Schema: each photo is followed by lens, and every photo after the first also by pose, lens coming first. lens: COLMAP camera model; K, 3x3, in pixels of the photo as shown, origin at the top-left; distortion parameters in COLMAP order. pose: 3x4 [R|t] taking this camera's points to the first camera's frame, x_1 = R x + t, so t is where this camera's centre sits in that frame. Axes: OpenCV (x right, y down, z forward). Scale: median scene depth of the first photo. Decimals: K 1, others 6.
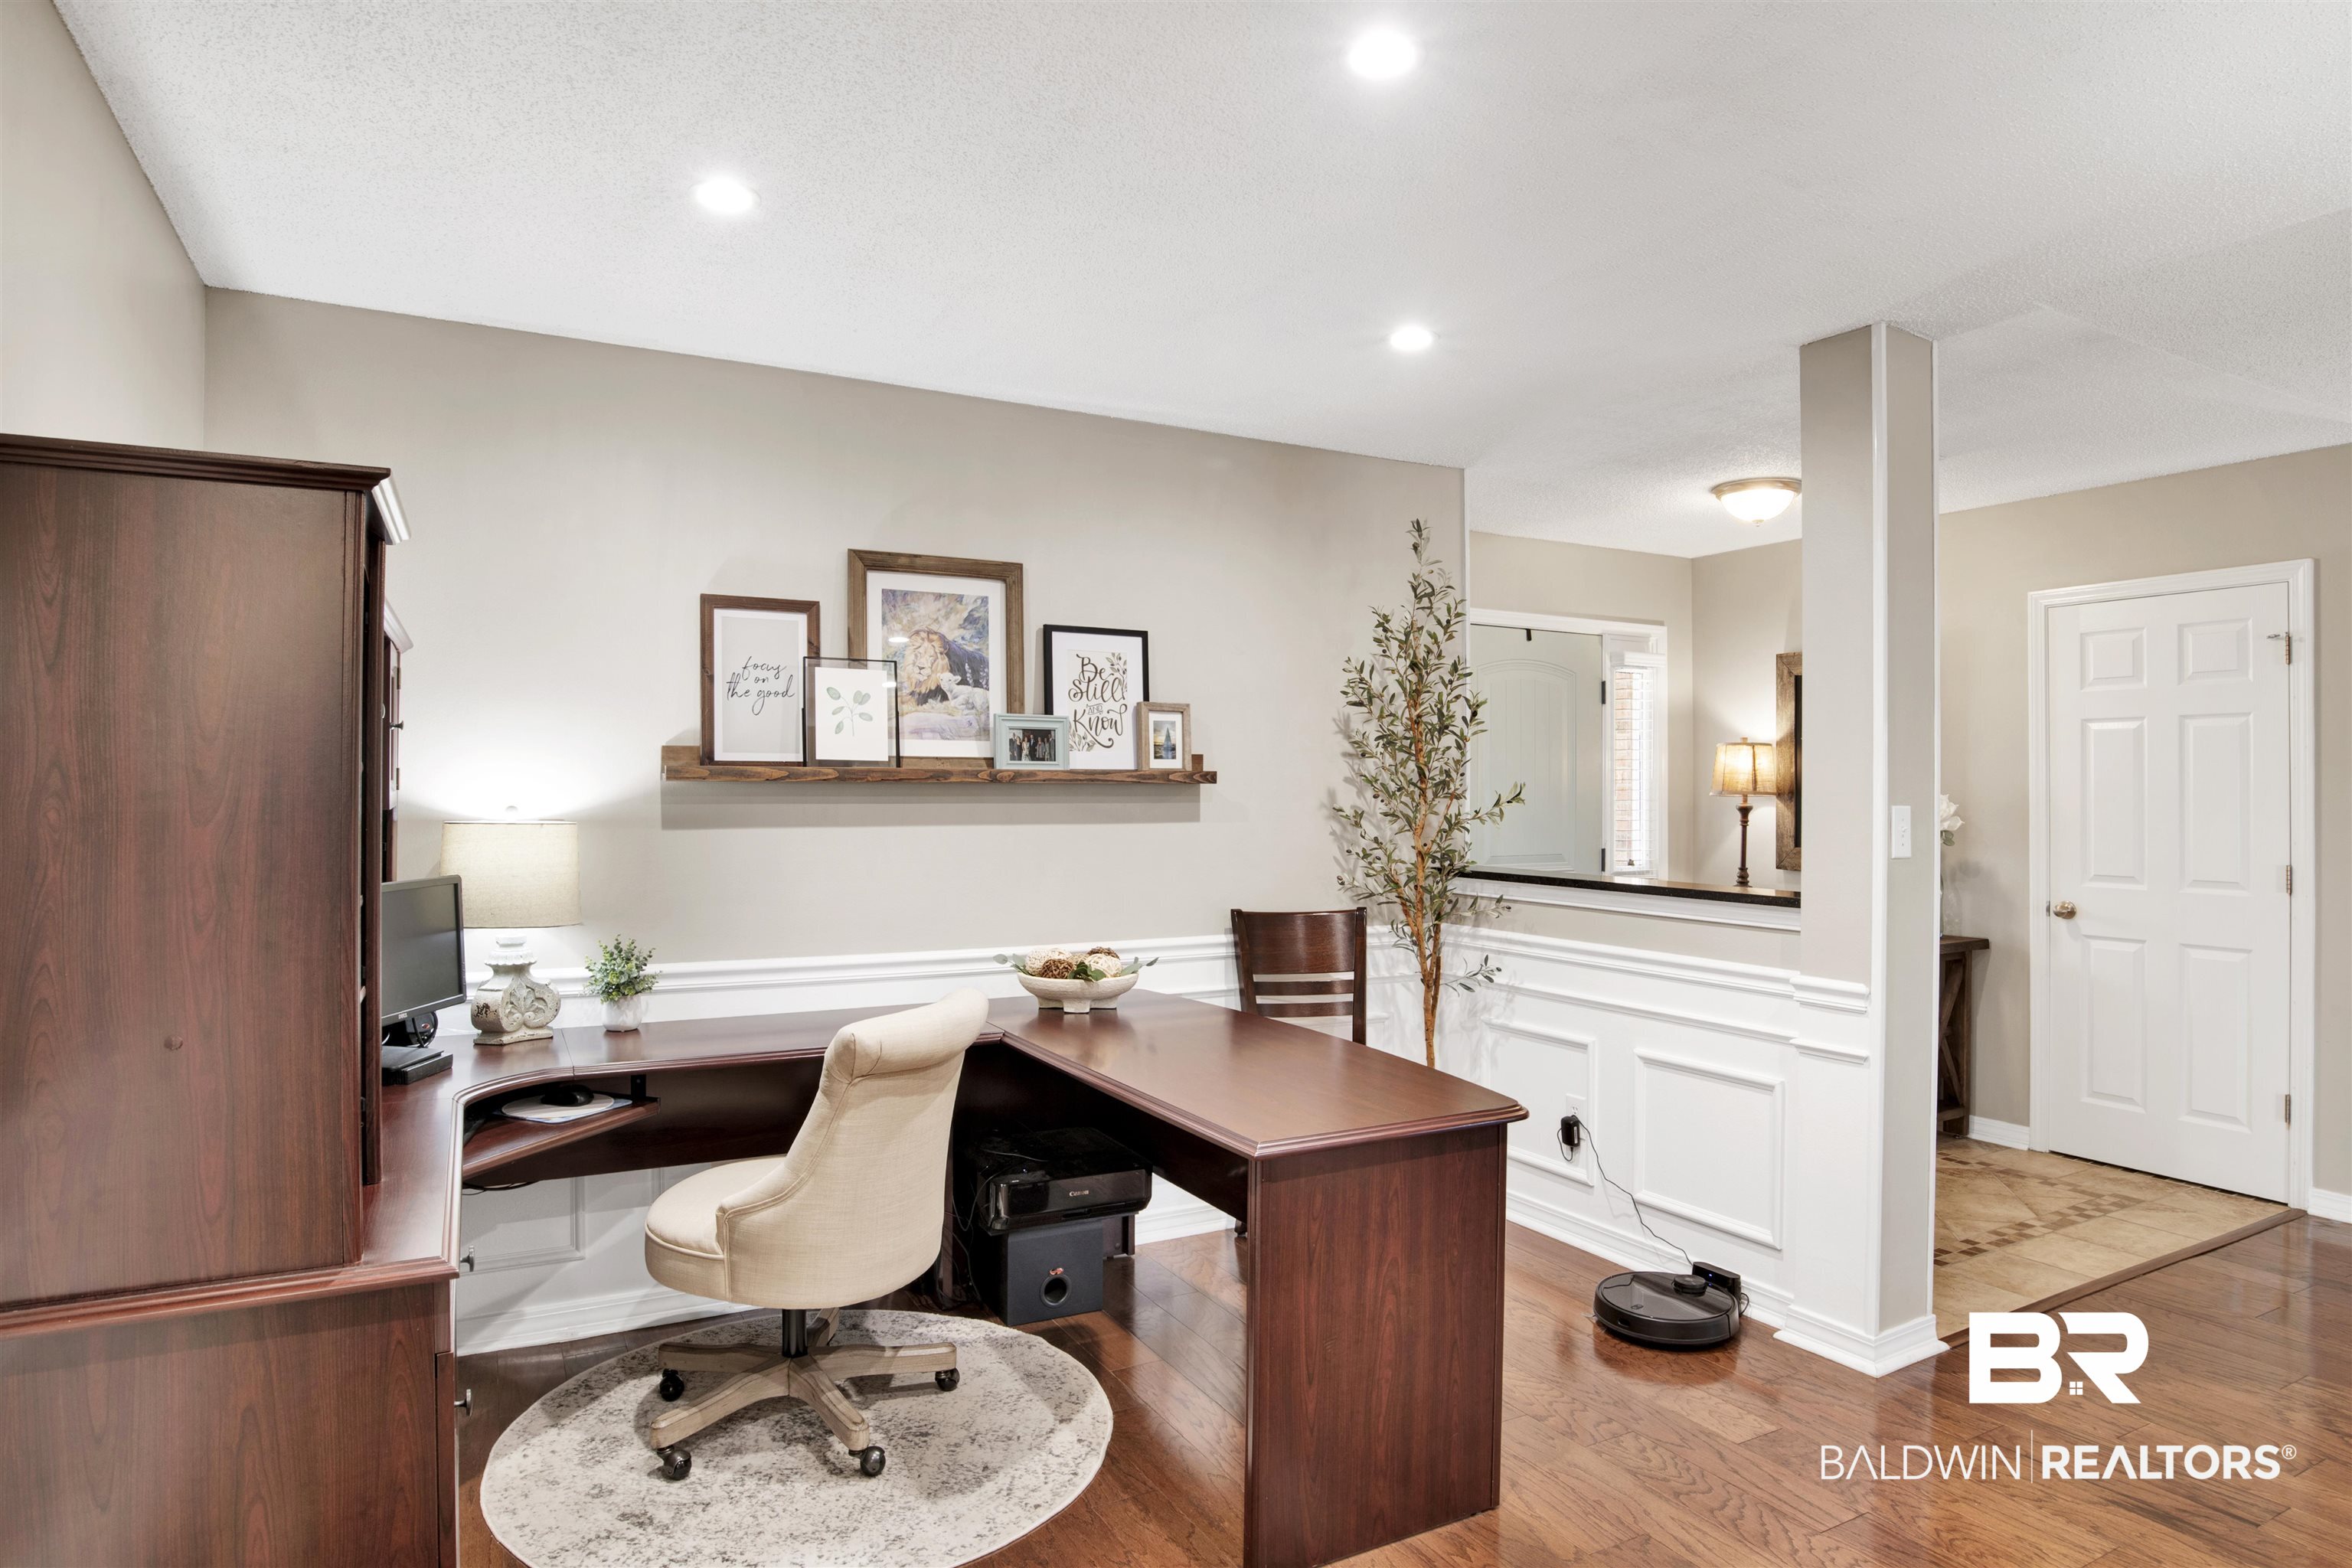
lens RADIAL K [[1355.2, 0, 1176.7], [0, 1355.2, 784.0], [0, 0, 1]] dist [-0.025908, -0.000876]
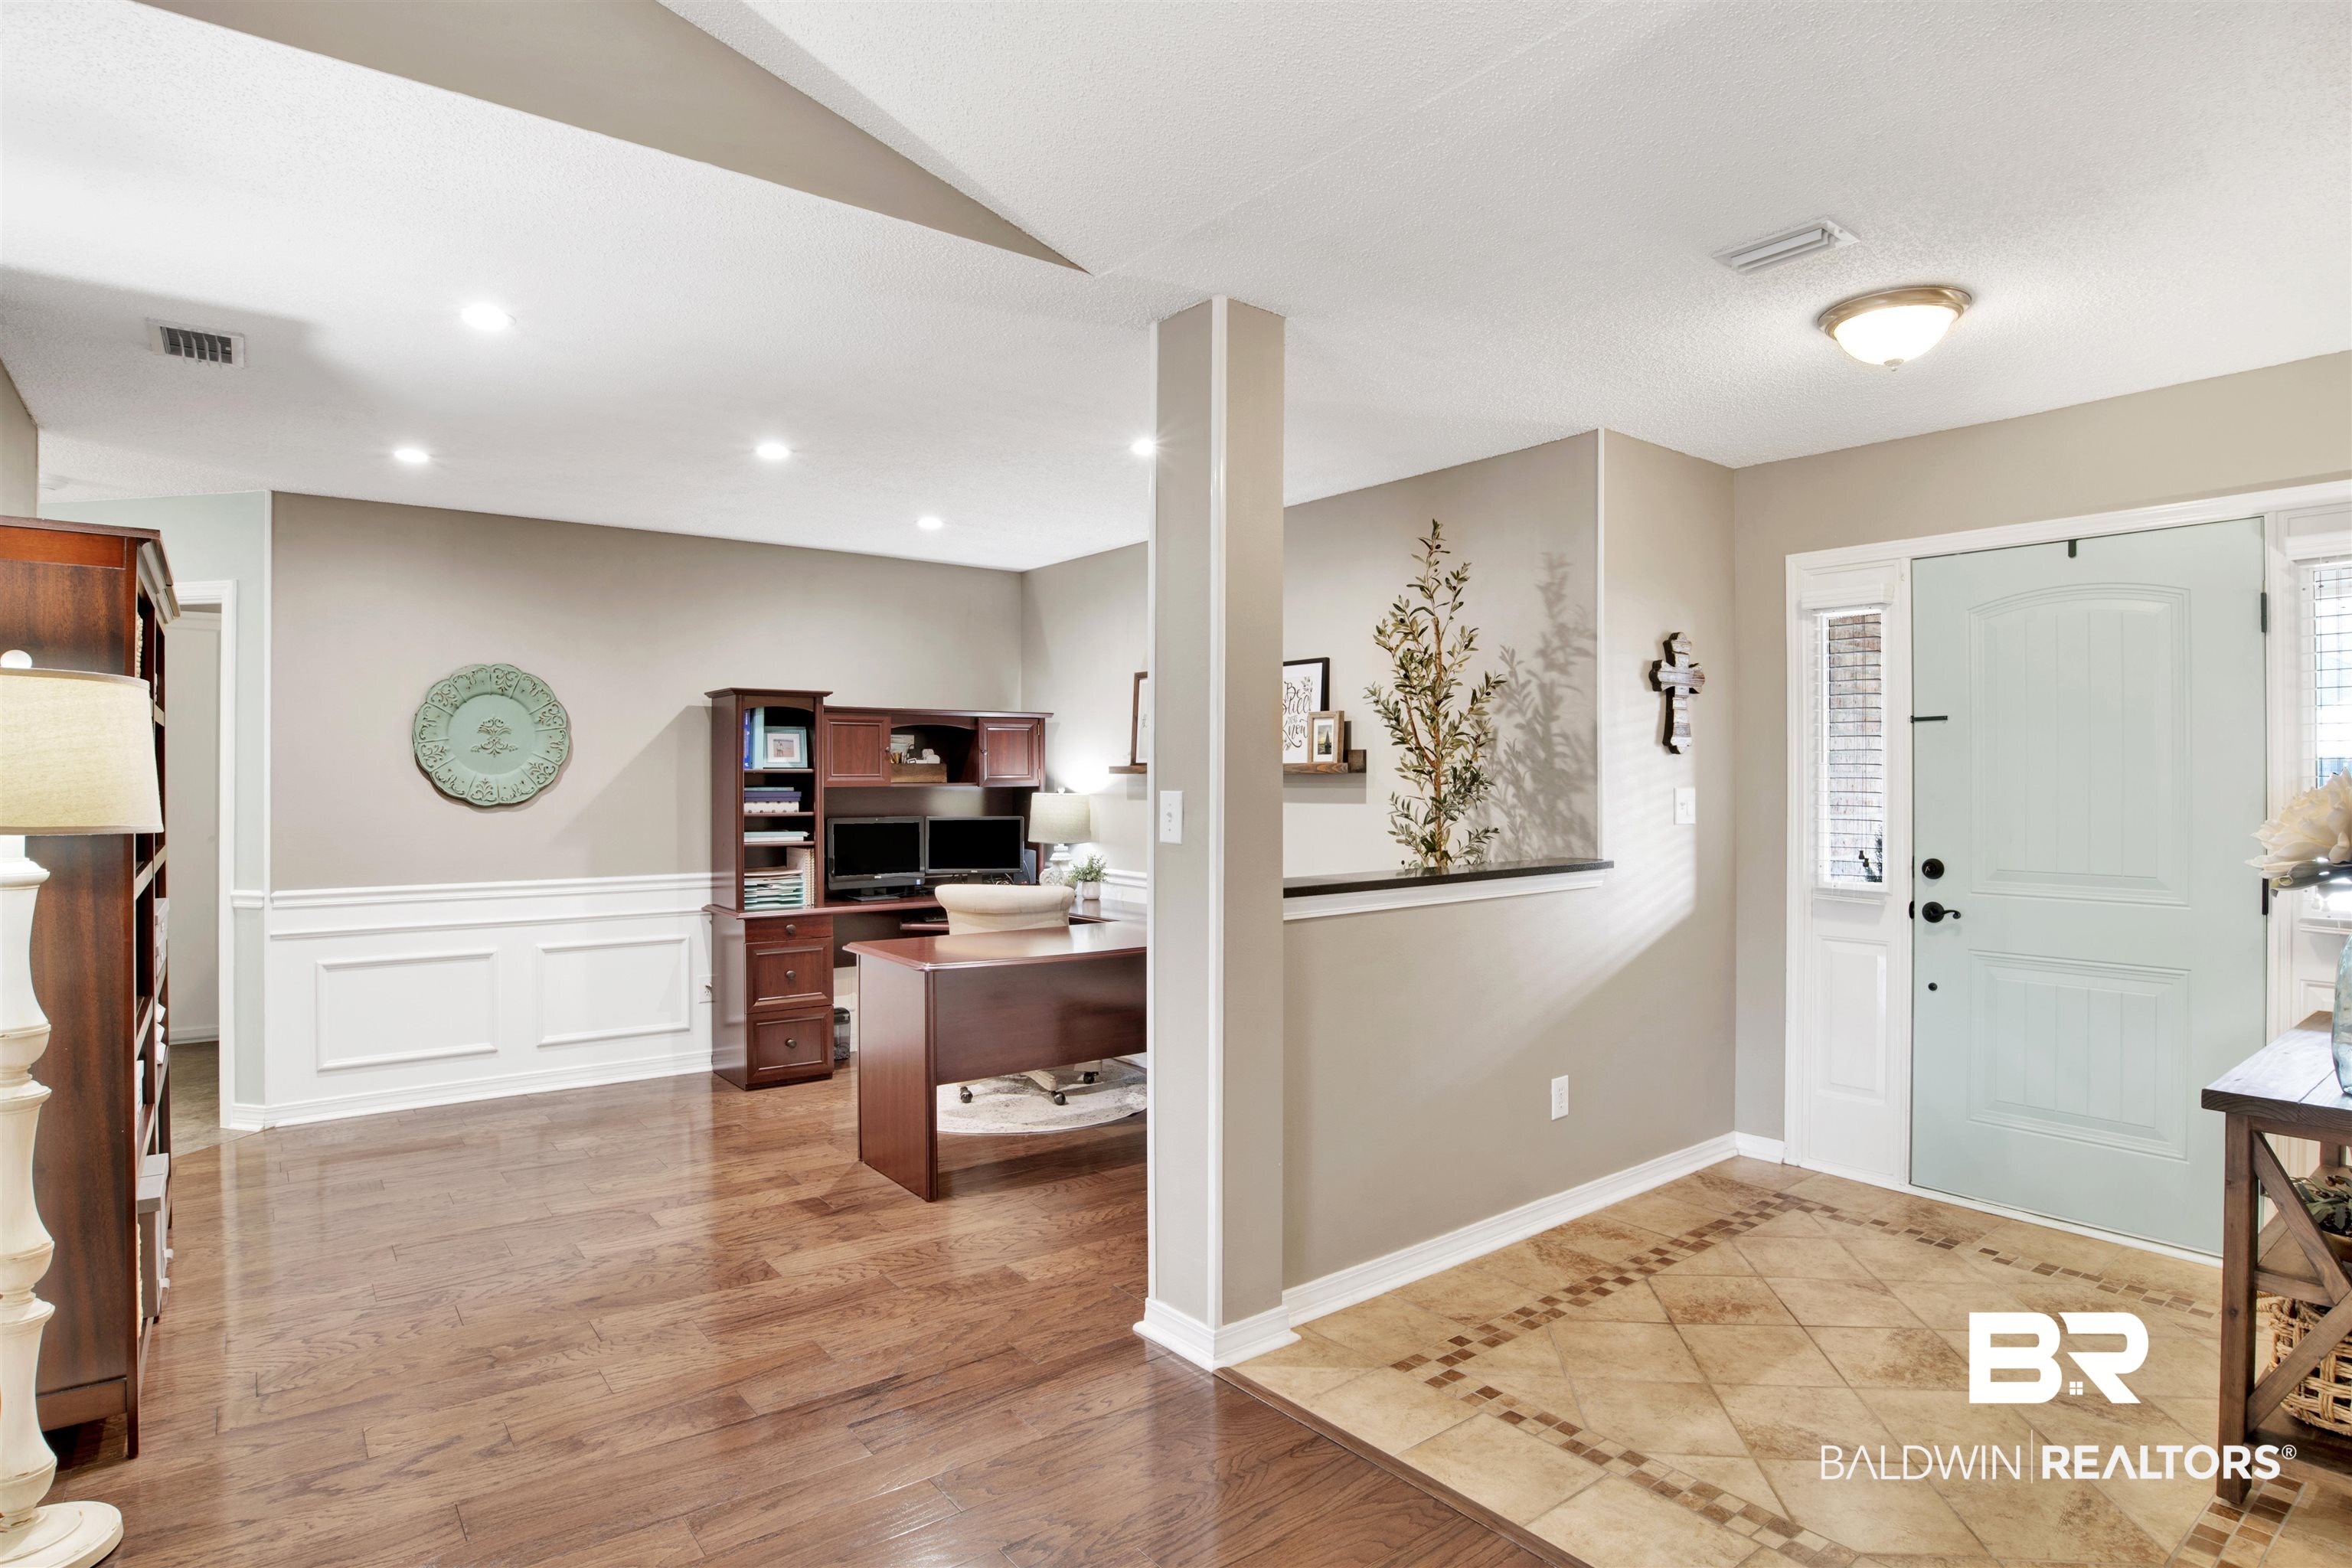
lens RADIAL K [[1217.7, 0, 1176.2], [0, 1217.7, 784.5], [0, 0, 1]] dist [-0.005598, 0.000109]
pose [[0.166897, 0.001972, -0.985972, 1.129685], [-0.000483, 0.999998, 0.001918, 0.008503], [0.985974, 0.000156, 0.166898, 0.668328]]
